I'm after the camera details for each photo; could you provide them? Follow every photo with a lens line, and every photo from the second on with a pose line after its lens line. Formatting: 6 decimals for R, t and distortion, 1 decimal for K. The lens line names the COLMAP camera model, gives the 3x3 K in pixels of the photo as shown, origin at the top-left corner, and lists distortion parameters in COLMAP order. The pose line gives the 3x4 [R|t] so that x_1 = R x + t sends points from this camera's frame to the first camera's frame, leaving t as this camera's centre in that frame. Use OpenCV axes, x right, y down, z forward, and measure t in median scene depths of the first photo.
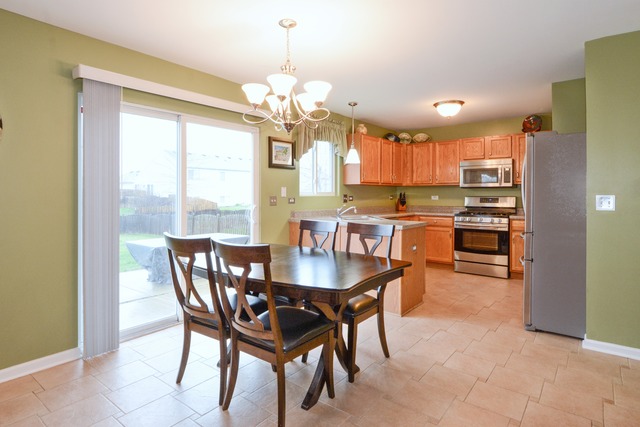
lens RADIAL K [[352.7, 0, 320.3], [0, 352.7, 191.5], [0, 0, 1]] dist [-0.000020, -0.000018]
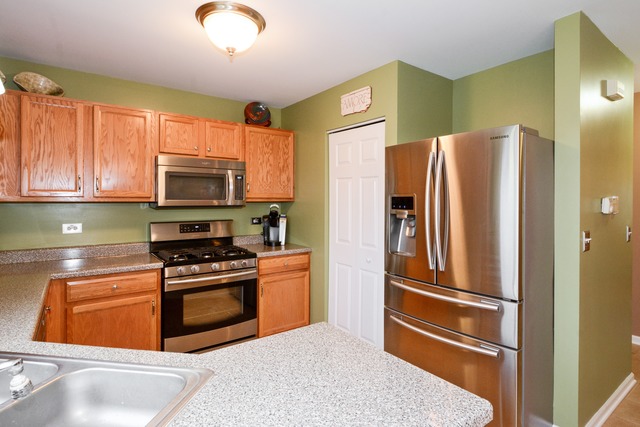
lens RADIAL K [[334.3, 0, 320.1], [0, 334.3, 205.4], [0, 0, 1]] dist [0.001512, 0.000212]
pose [[0.264221, -0.005477, 0.964447, -0.001826], [0.000009, 0.999984, 0.005677, -0.016068], [-0.964462, -0.001491, 0.264217, 0.661424]]
